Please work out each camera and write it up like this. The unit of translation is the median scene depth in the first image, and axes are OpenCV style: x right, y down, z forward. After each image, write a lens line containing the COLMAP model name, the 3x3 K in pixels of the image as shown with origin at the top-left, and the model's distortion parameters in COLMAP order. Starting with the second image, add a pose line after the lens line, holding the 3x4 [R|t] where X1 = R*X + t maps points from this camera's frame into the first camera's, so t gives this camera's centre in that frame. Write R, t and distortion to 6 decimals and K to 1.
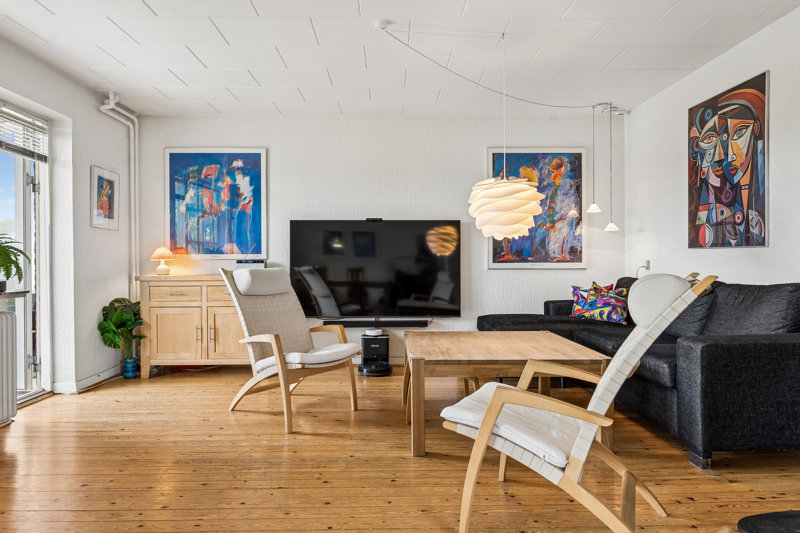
lens RADIAL K [[497.0, 0, 398.4], [0, 497.0, 265.3], [0, 0, 1]] dist [-0.001759, -0.000271]
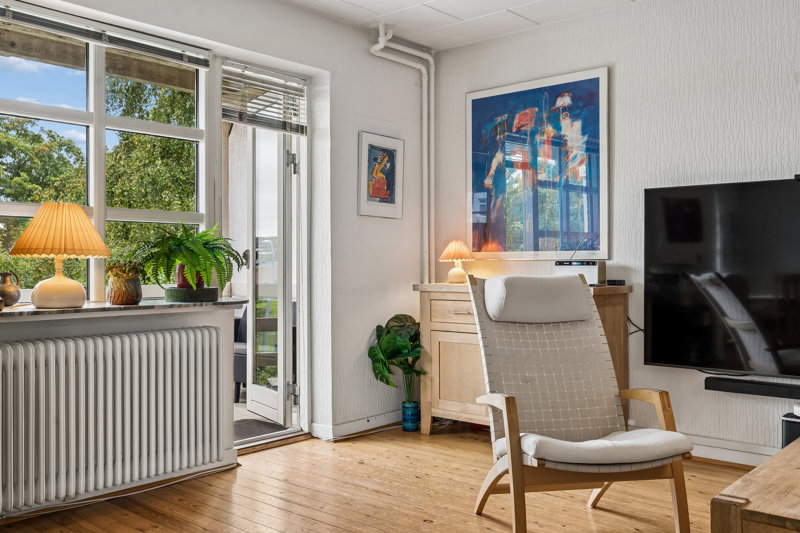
lens RADIAL K [[749.0, 0, 395.2], [0, 749.0, 261.9], [0, 0, 1]] dist [0.008477, 0.000000]
pose [[0.736060, 0.001408, -0.676914, 0.158753], [-0.006499, 0.999966, -0.004988, -0.003806], [0.676885, 0.008071, 0.736045, 0.214494]]
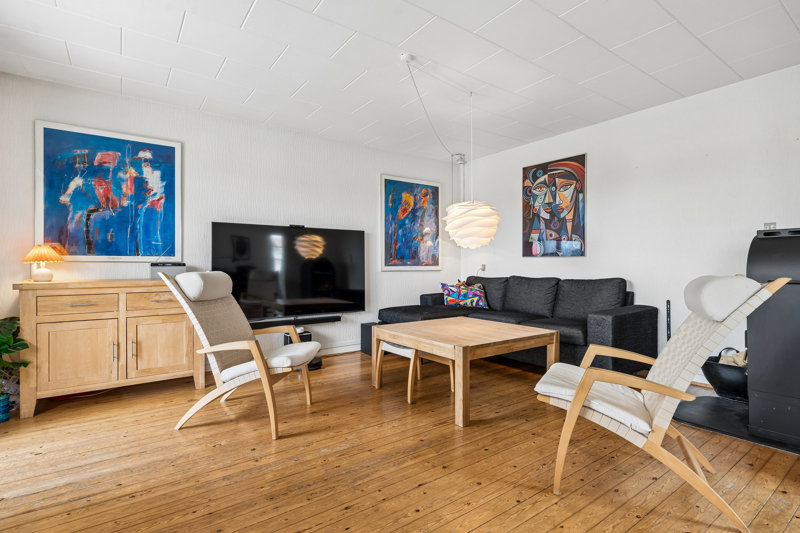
lens RADIAL K [[391.2, 0, 396.8], [0, 391.2, 265.7], [0, 0, 1]] dist [-0.005444, 0.001519]
pose [[0.824528, 0.001042, 0.565820, -0.386123], [0.001882, 0.999988, -0.004583, -0.001683], [-0.565817, 0.004844, 0.824516, 0.188000]]
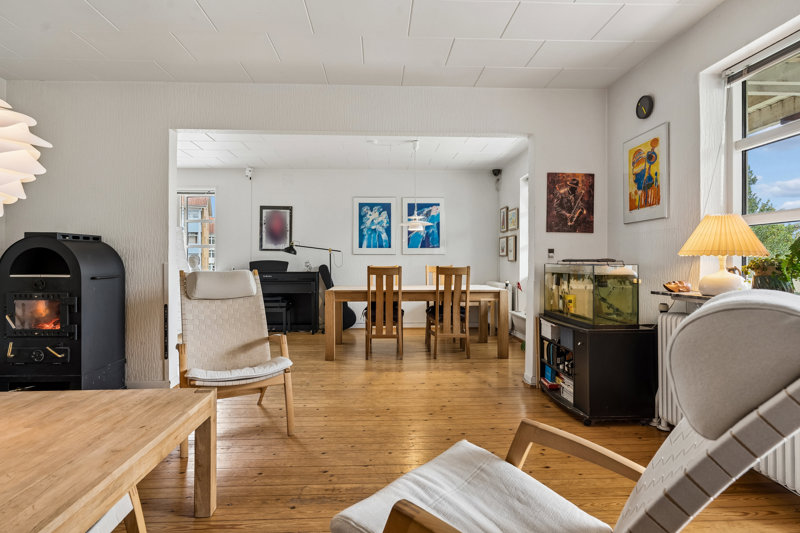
lens RADIAL K [[420.7, 0, 399.0], [0, 420.7, 262.9], [0, 0, 1]] dist [-0.000774, -0.000065]
pose [[-0.999410, 0.002349, -0.034276, -0.147454], [0.002217, 0.999990, 0.003885, -0.007160], [0.034285, 0.003807, -0.999405, 1.022166]]
